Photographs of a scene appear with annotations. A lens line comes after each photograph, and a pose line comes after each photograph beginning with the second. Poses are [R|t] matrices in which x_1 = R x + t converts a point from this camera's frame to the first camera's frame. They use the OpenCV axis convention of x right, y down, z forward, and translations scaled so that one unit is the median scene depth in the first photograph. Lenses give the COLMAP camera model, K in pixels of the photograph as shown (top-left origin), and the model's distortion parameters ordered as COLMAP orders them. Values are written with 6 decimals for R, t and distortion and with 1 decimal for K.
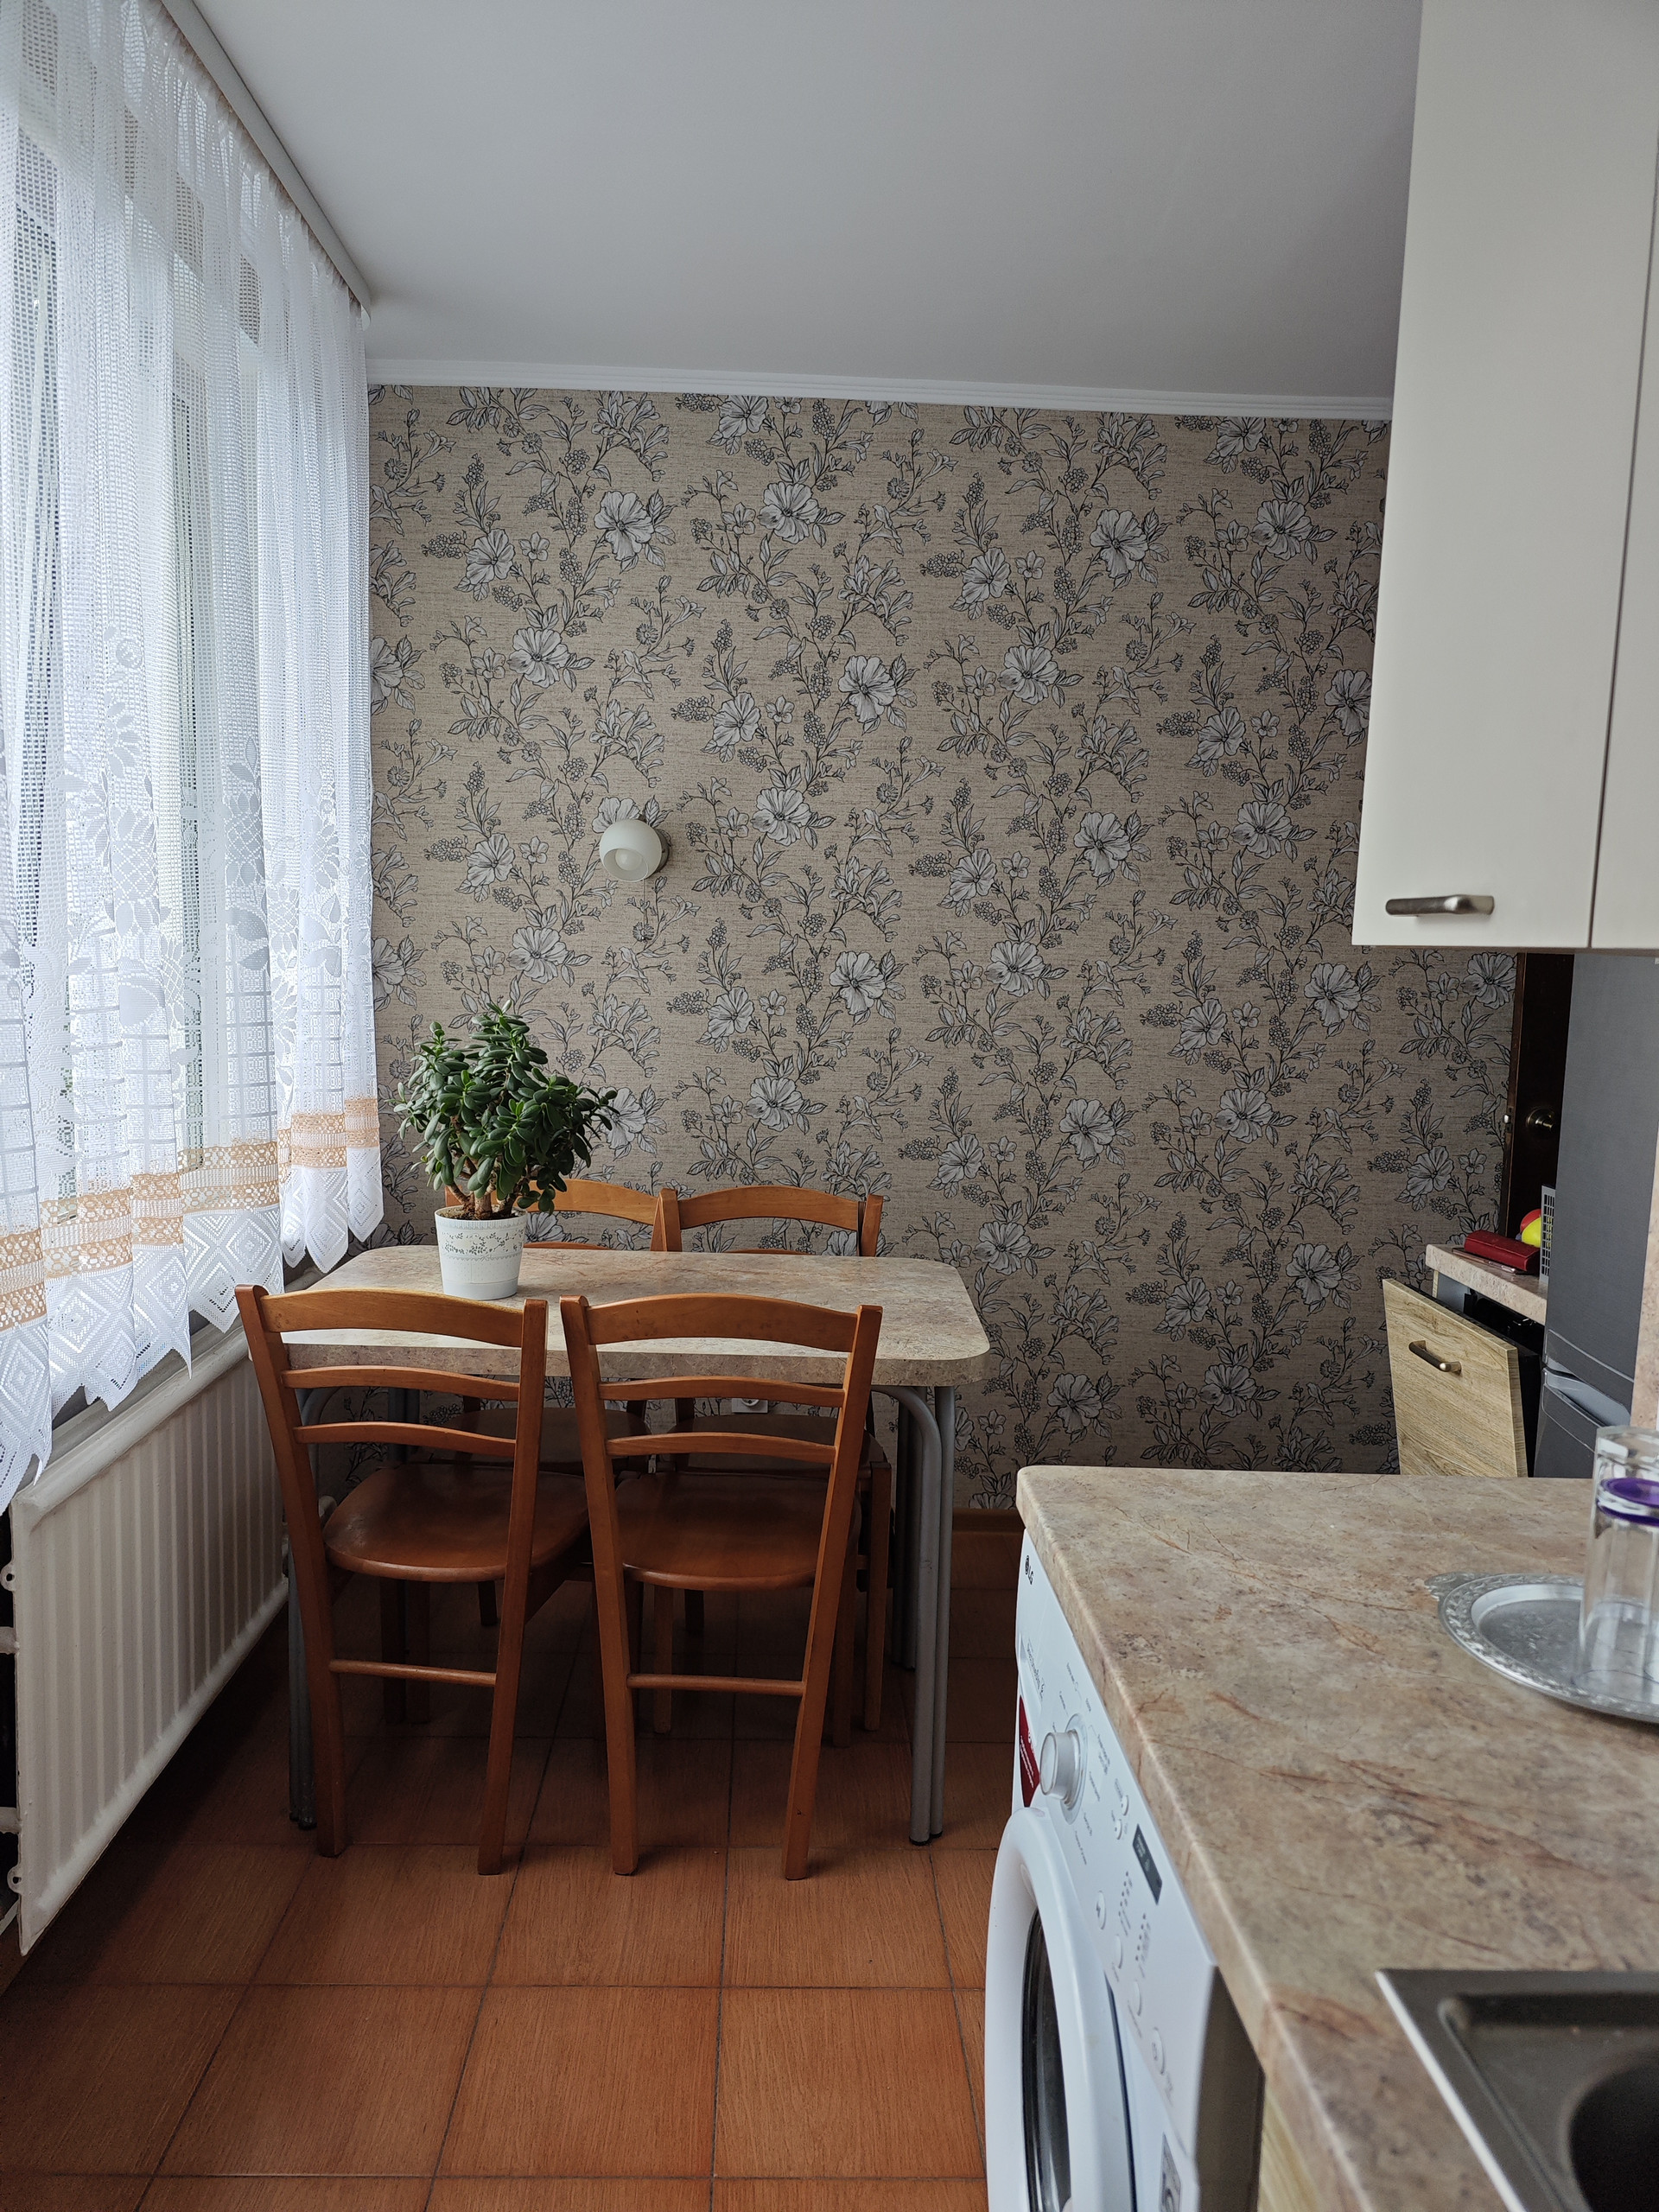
lens RADIAL K [[1494.3, 0, 824.6], [0, 1494.3, 1108.2], [0, 0, 1]] dist [0.060972, -0.064870]
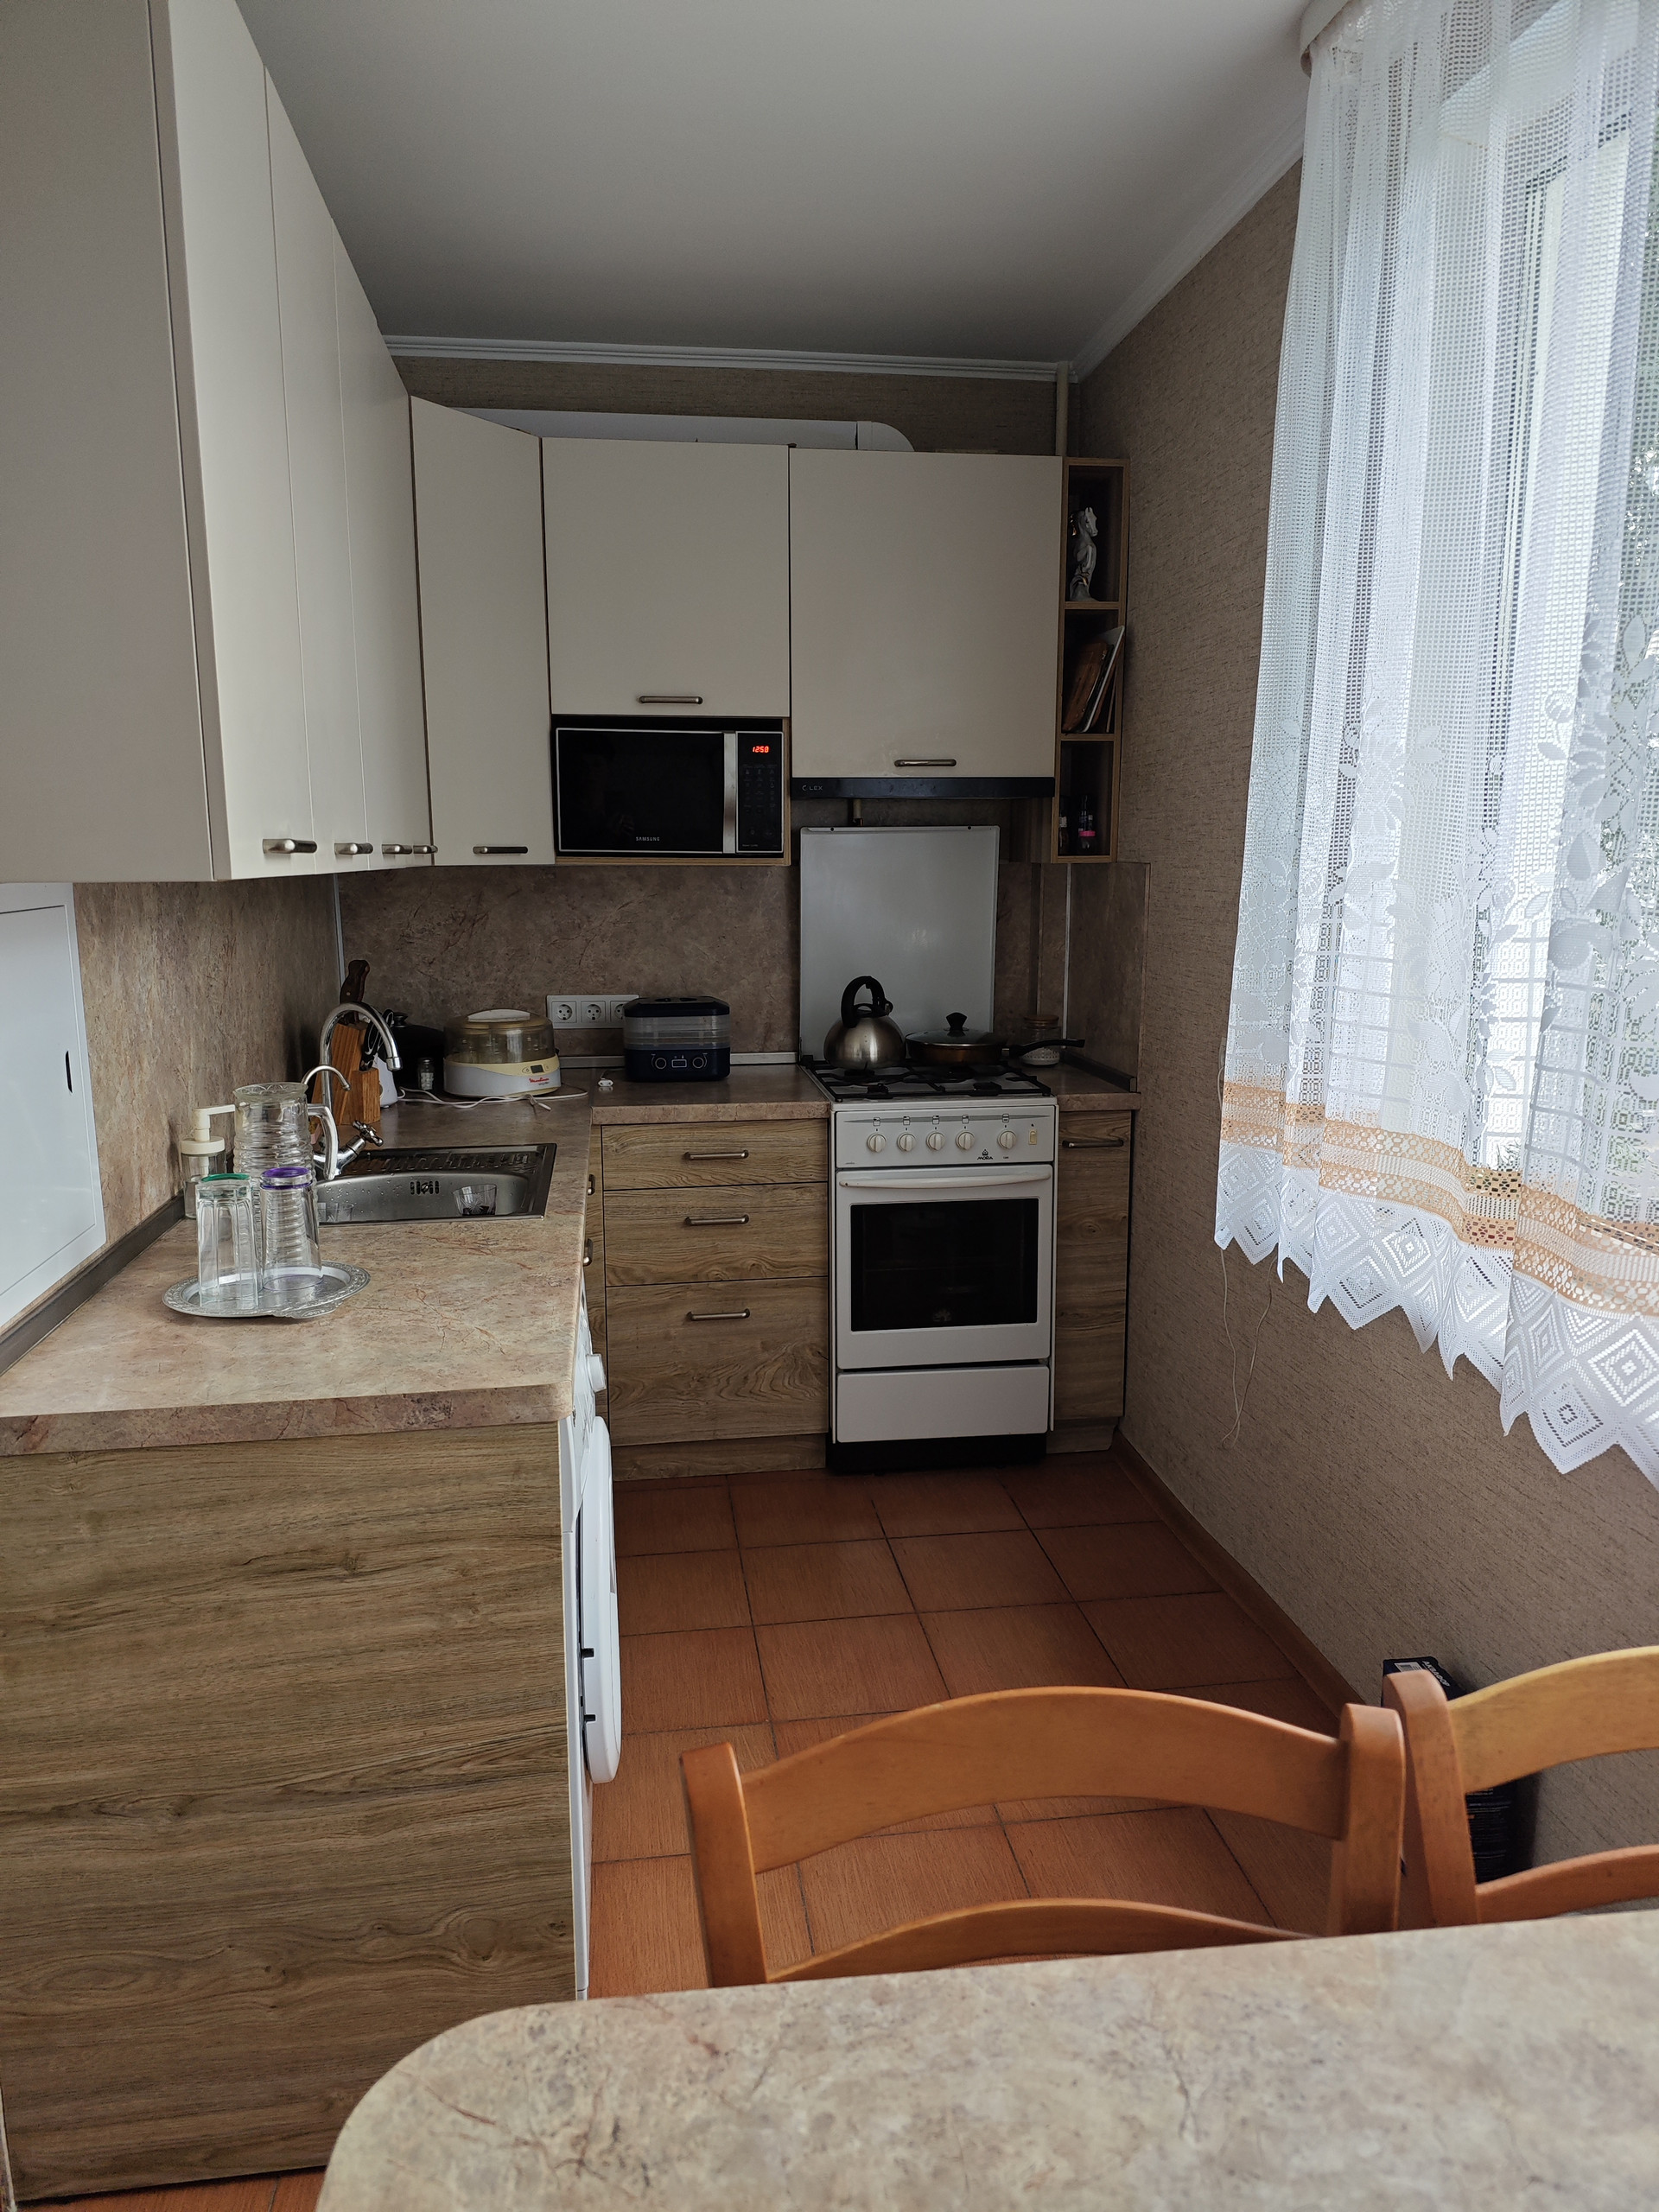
lens RADIAL K [[1494.3, 0, 824.6], [0, 1494.3, 1108.2], [0, 0, 1]] dist [0.060972, -0.064870]
pose [[-0.994328, -0.009167, -0.105959, 0.074878], [-0.037996, 0.961150, 0.273399, -0.284303], [0.099336, 0.275874, -0.956047, 2.311395]]
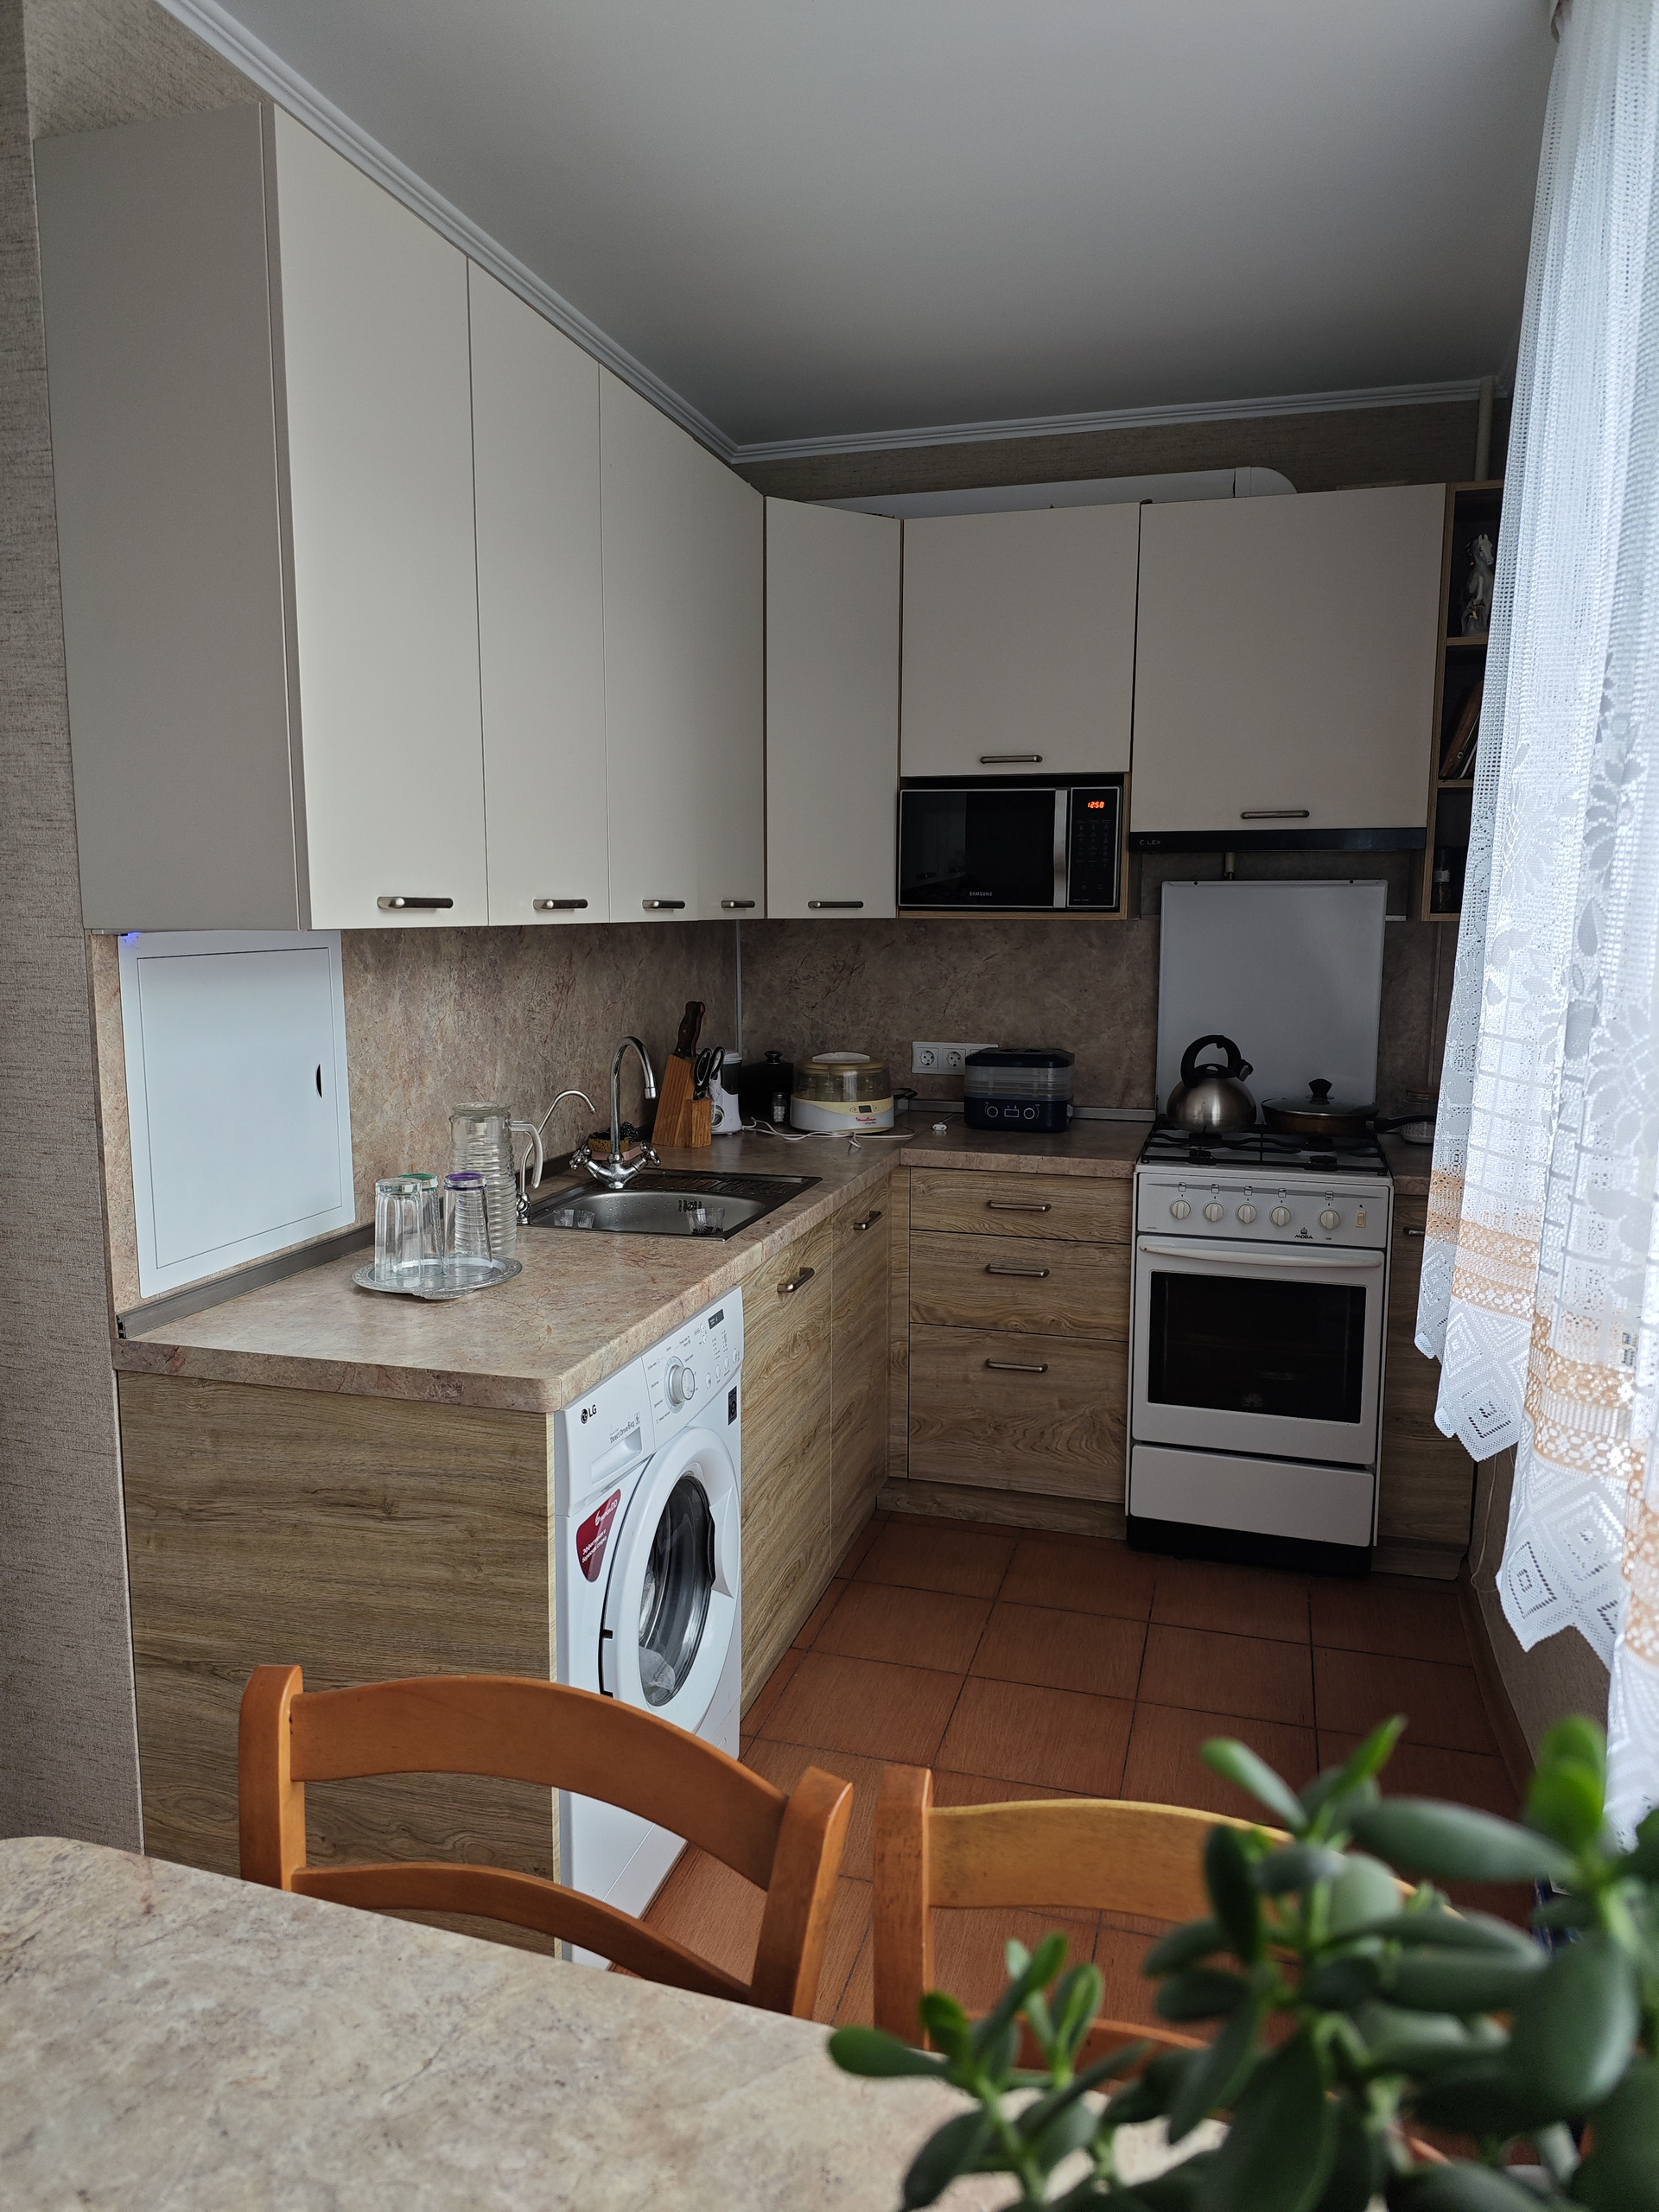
lens RADIAL K [[1494.3, 0, 824.6], [0, 1494.3, 1108.2], [0, 0, 1]] dist [0.060972, -0.064870]
pose [[-0.947016, -0.078716, 0.311391, -0.497025], [0.001808, 0.968182, 0.250242, -0.310639], [-0.321181, 0.237546, -0.916741, 2.301455]]
